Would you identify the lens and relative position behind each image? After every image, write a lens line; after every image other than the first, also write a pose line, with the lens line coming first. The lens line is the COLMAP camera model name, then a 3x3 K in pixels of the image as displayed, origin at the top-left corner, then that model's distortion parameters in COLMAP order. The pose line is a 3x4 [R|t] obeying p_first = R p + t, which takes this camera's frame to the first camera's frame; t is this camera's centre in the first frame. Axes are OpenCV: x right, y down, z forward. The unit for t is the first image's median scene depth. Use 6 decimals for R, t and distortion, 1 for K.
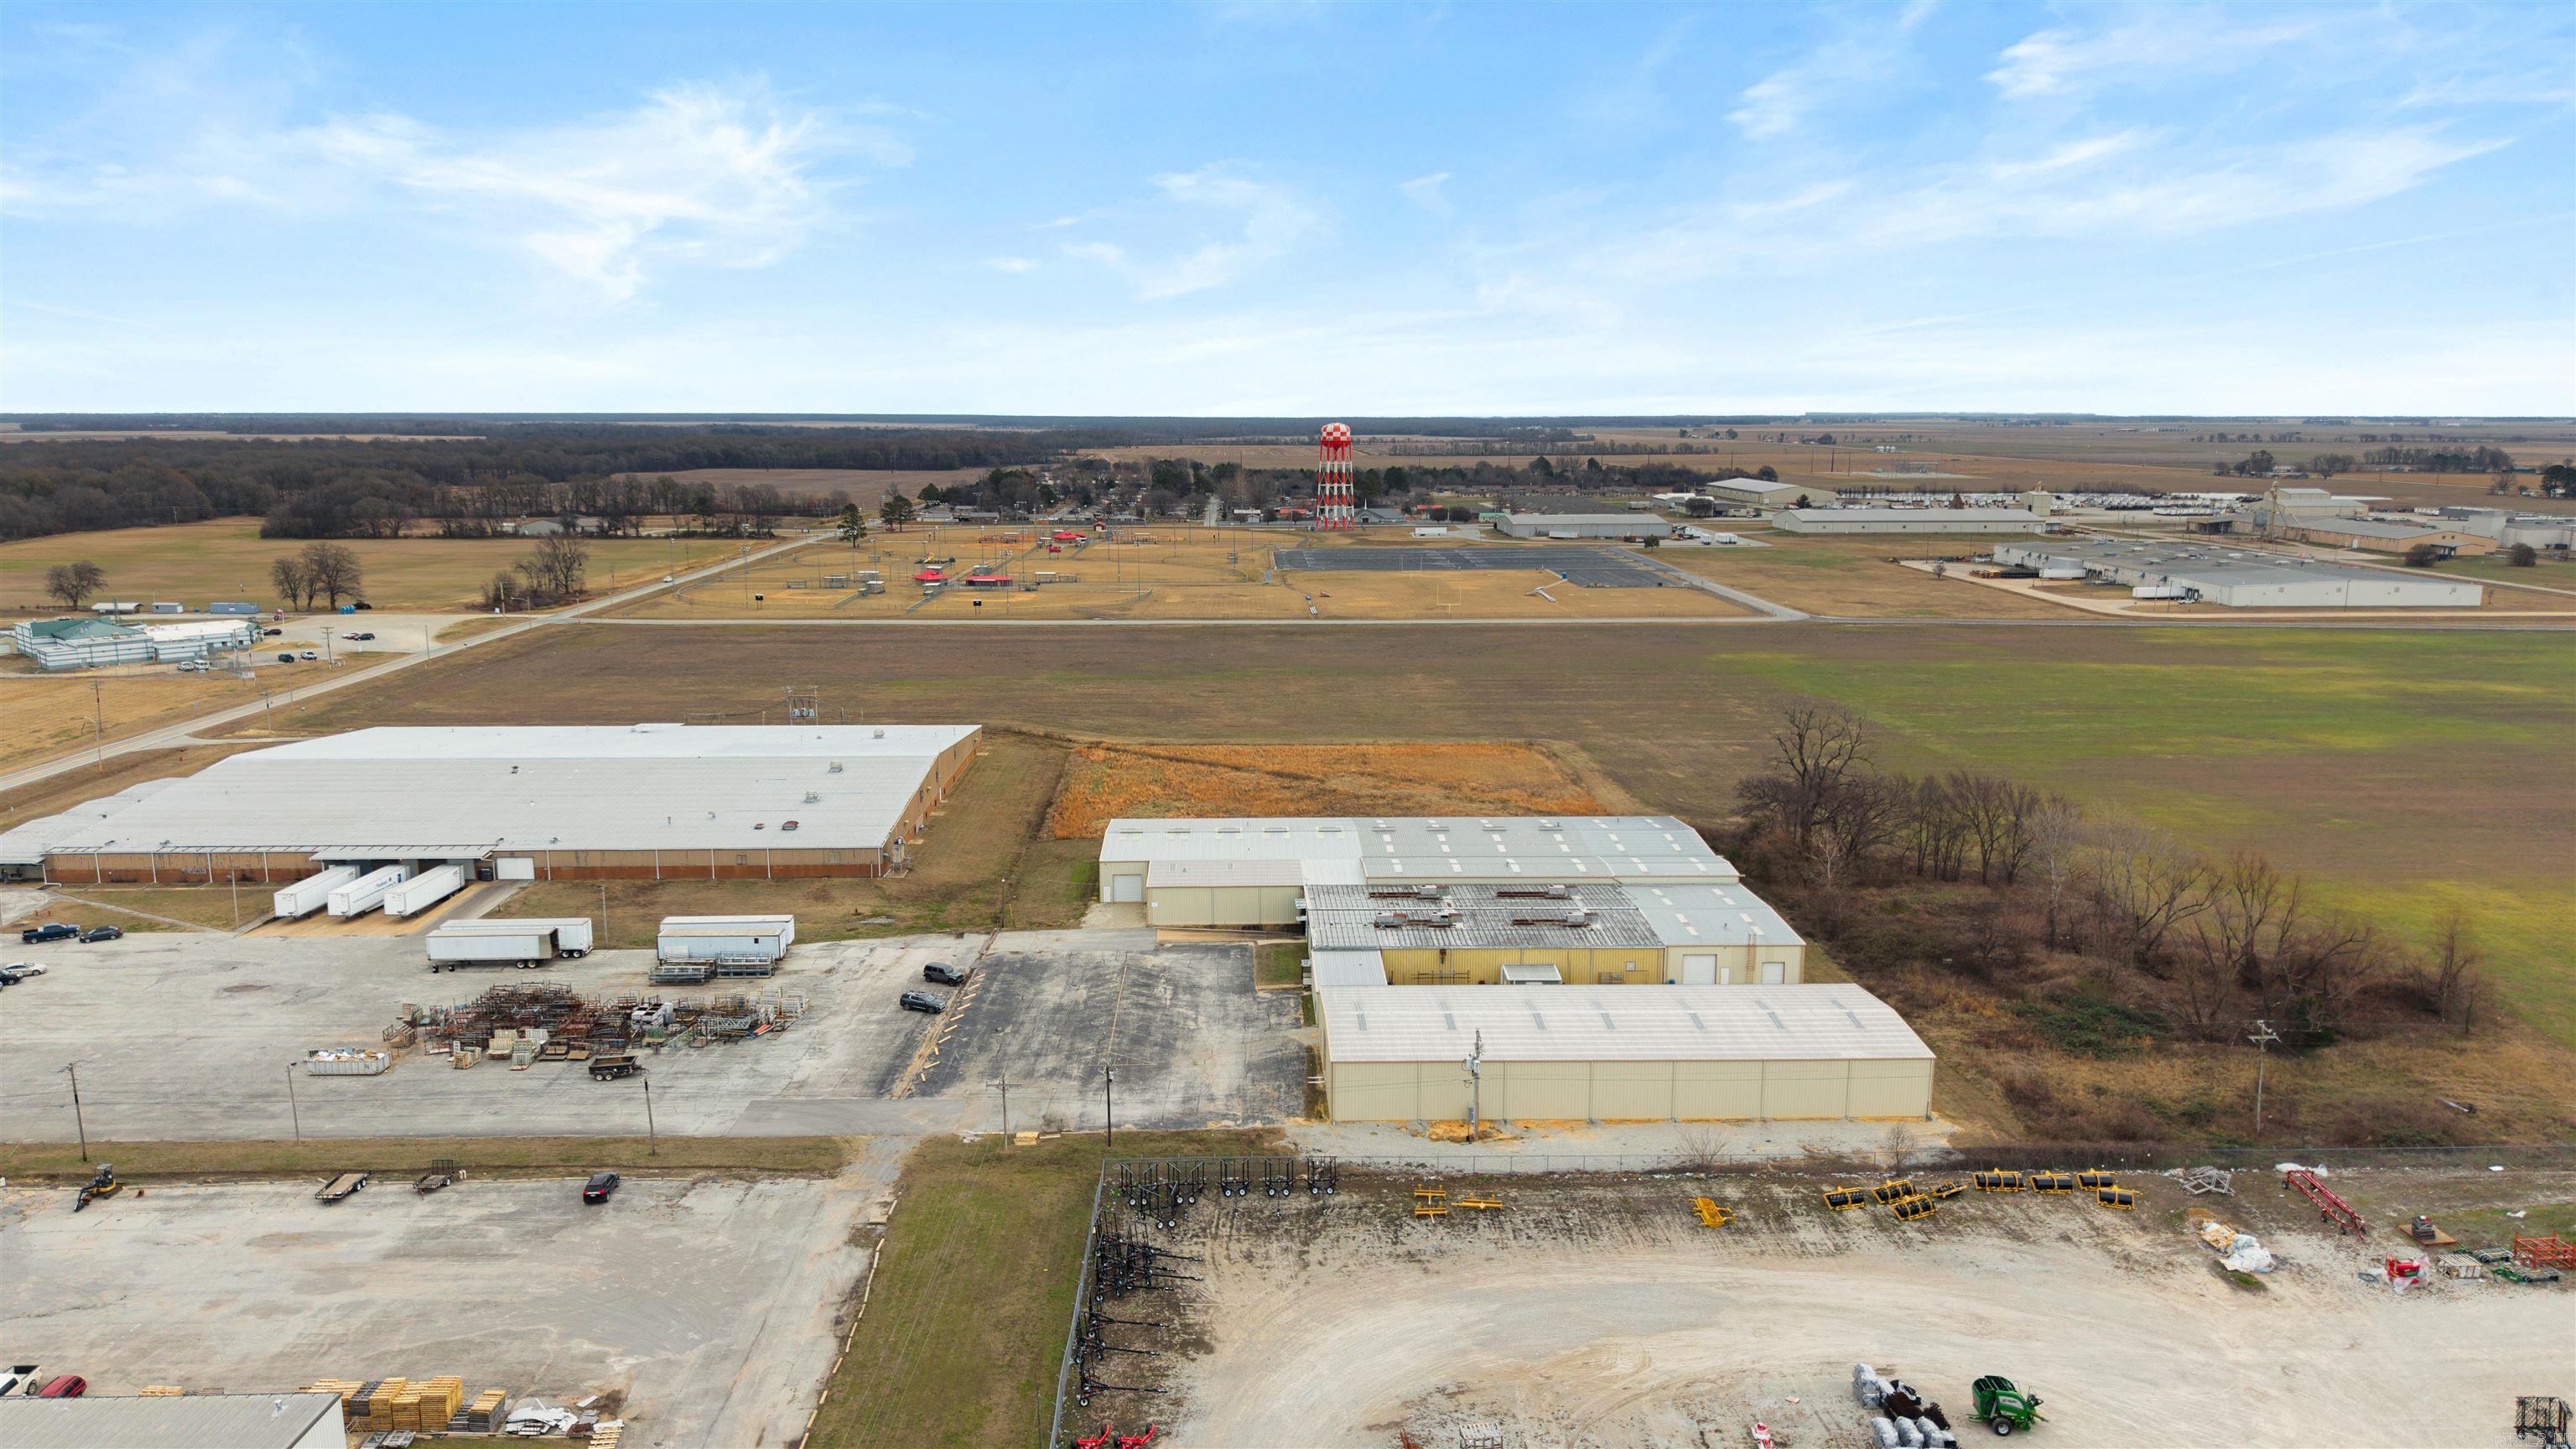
lens RADIAL K [[1752.2, 0, 1288.0], [0, 1752.2, 724.5], [0, 0, 1]] dist [0.021483, -0.003738]
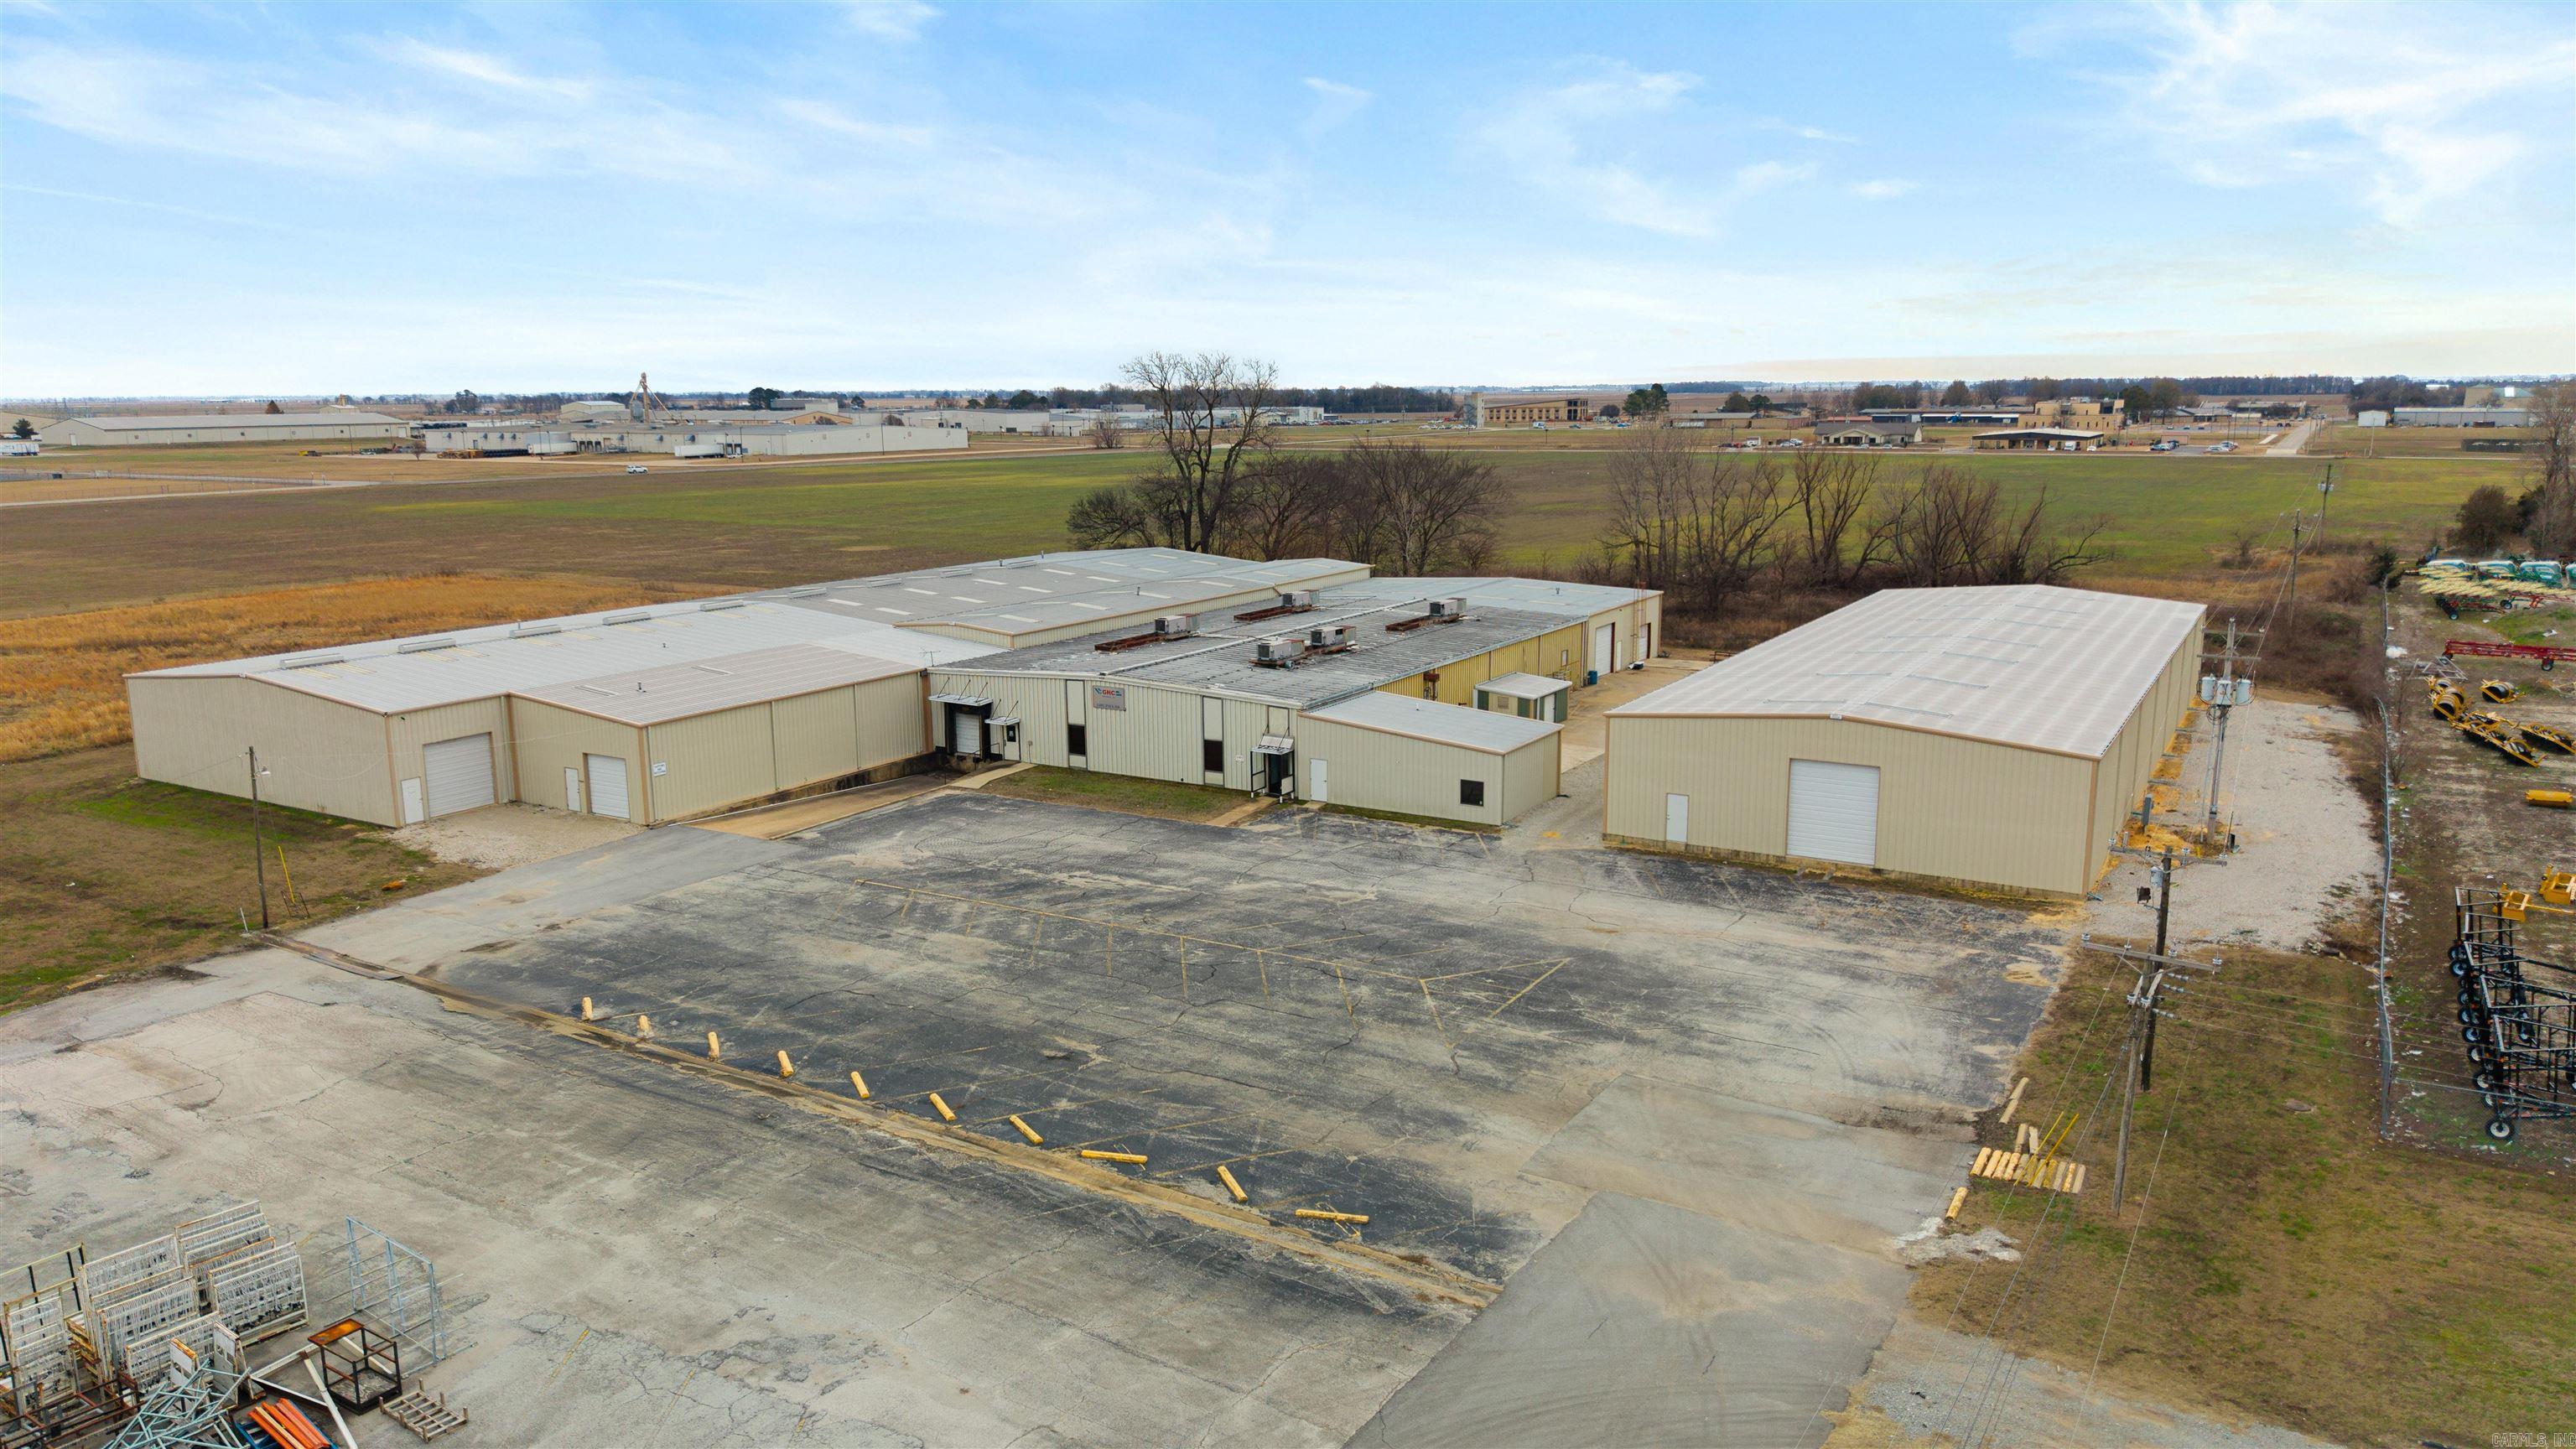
lens RADIAL K [[1752.2, 0, 1288.0], [0, 1752.2, 724.5], [0, 0, 1]] dist [0.021483, -0.003738]
pose [[0.535622, -0.161071, 0.828954, -0.407112], [0.155915, 0.983627, 0.090382, 0.098077], [-0.829939, 0.080836, 0.551966, 0.820889]]
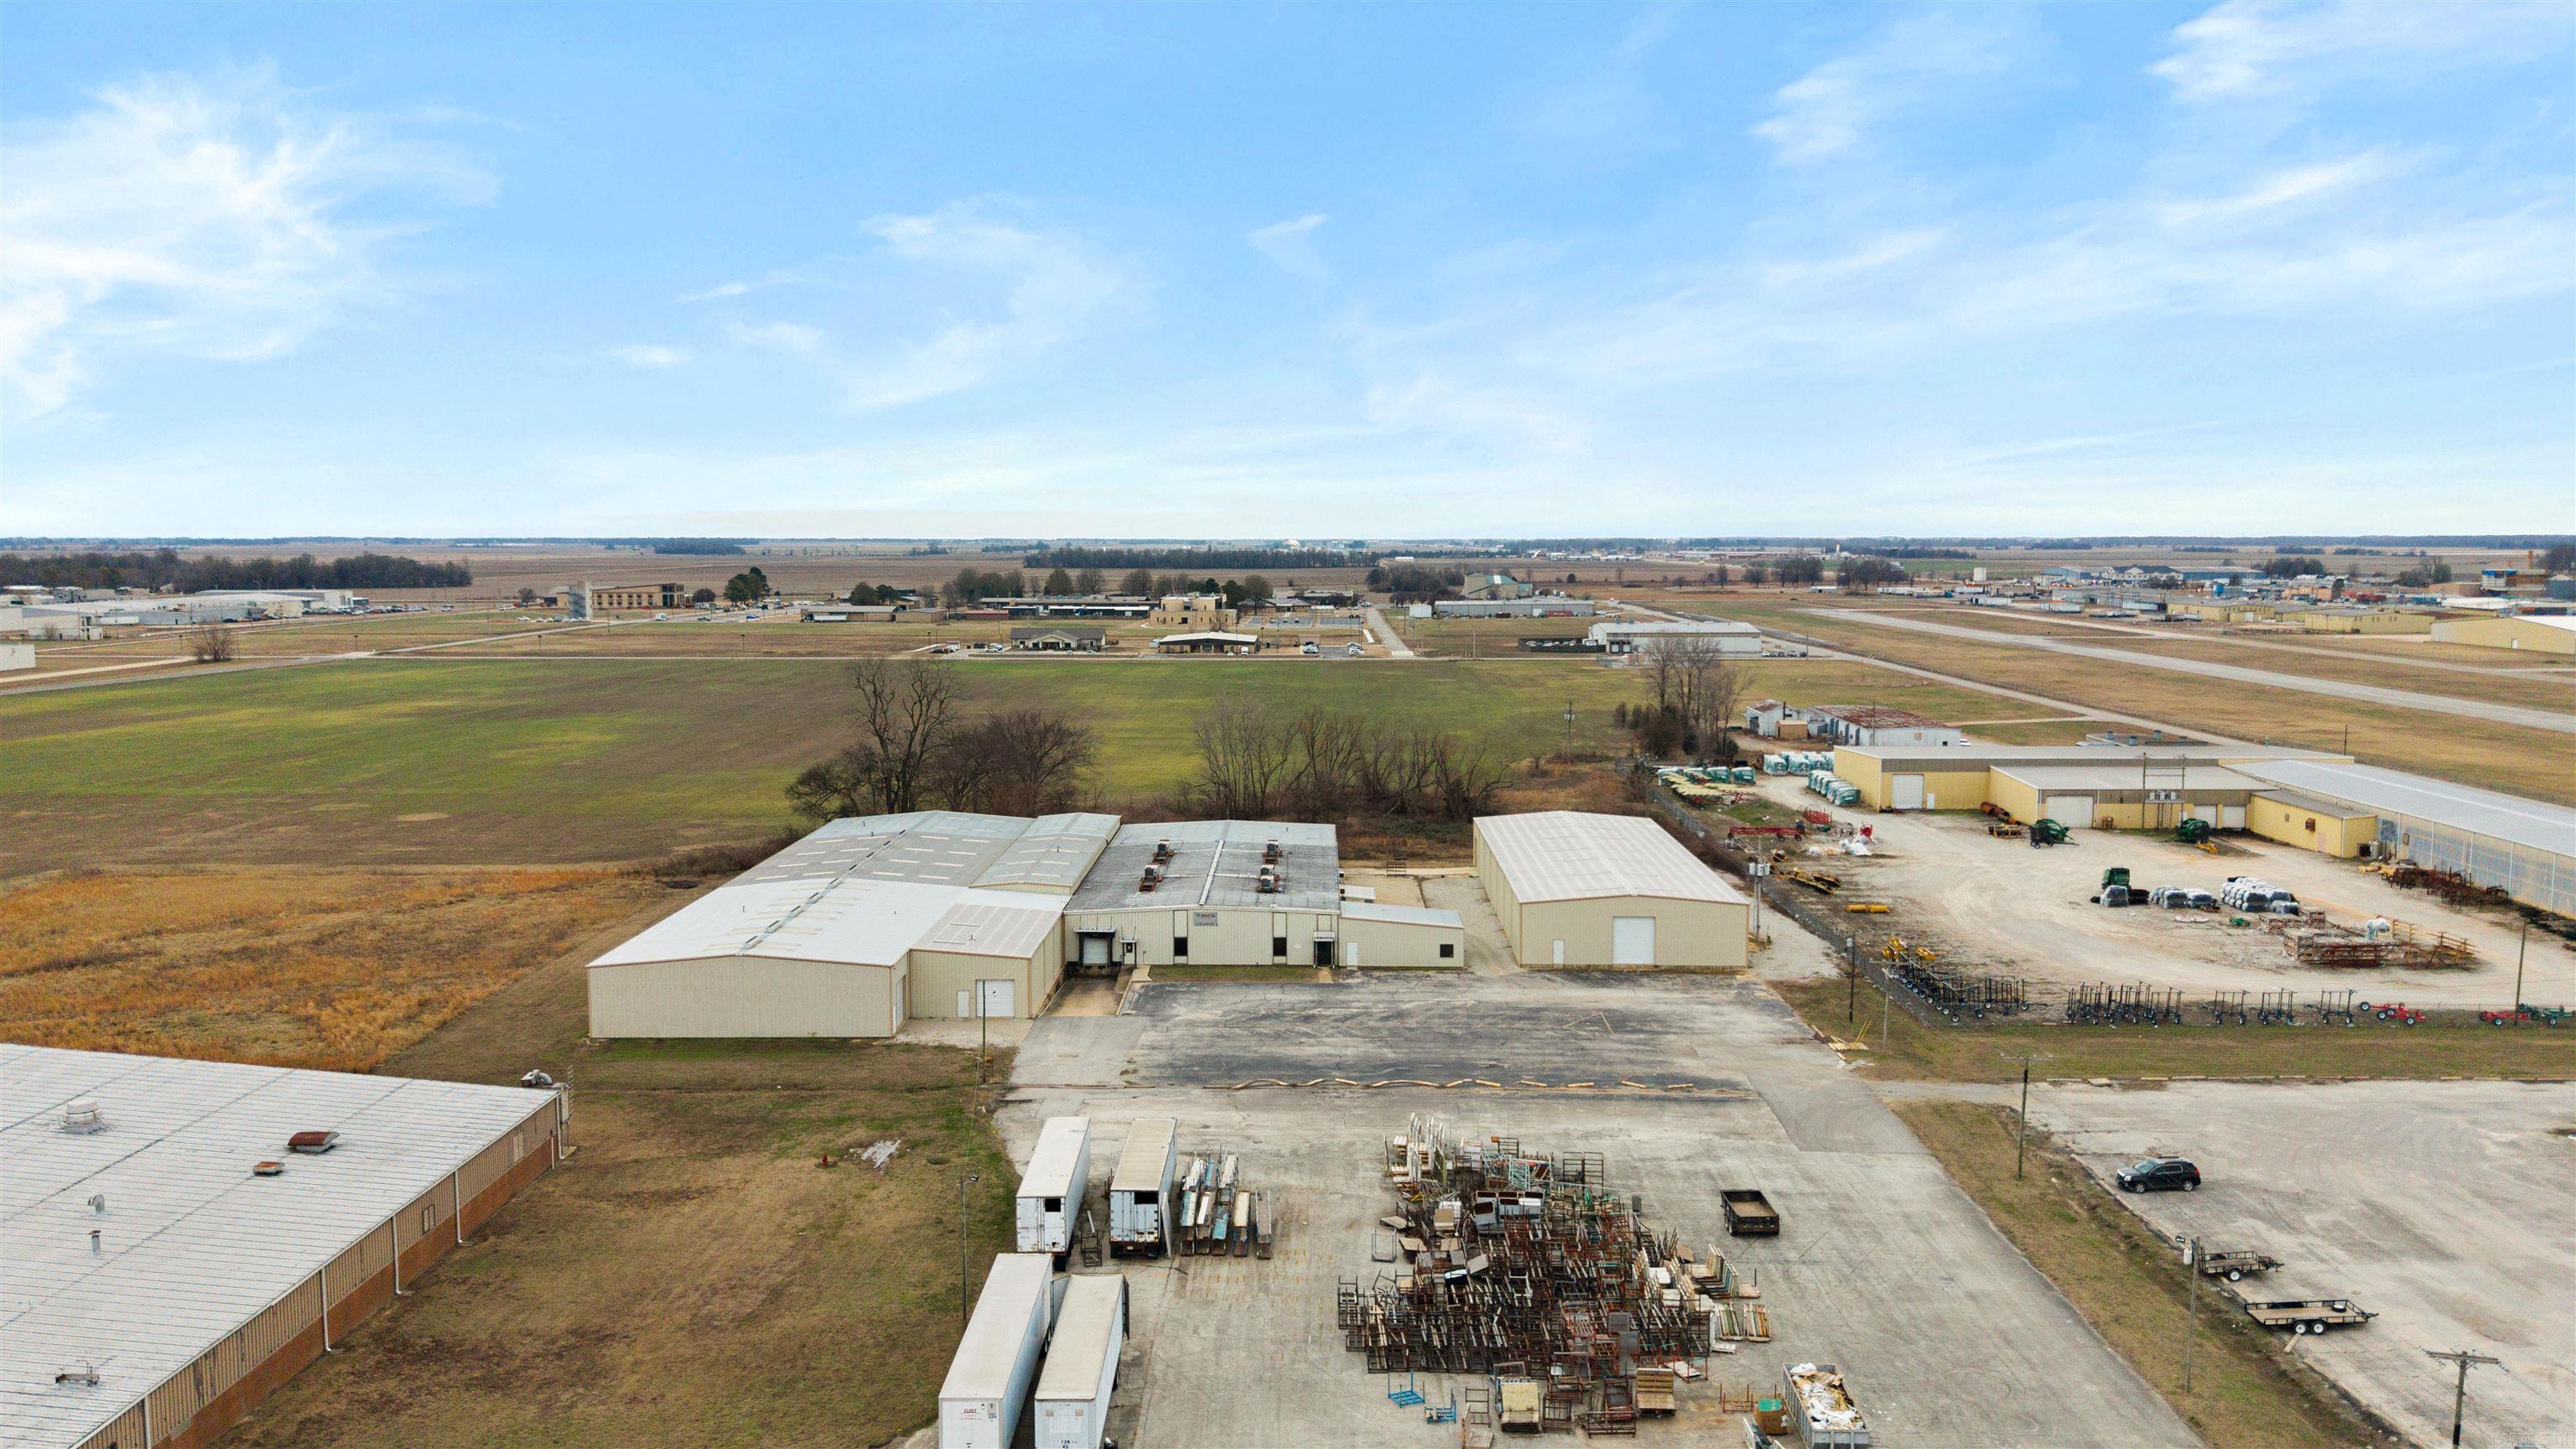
lens RADIAL K [[2029.1, 0, 1288.0], [0, 2029.1, 724.5], [0, 0, 1]] dist [0.042595, -0.006558]
pose [[0.035602, -0.089424, 0.995357, -1.021533], [0.173880, 0.981351, 0.081947, -0.047415], [-0.984123, 0.170155, 0.050487, 1.055172]]
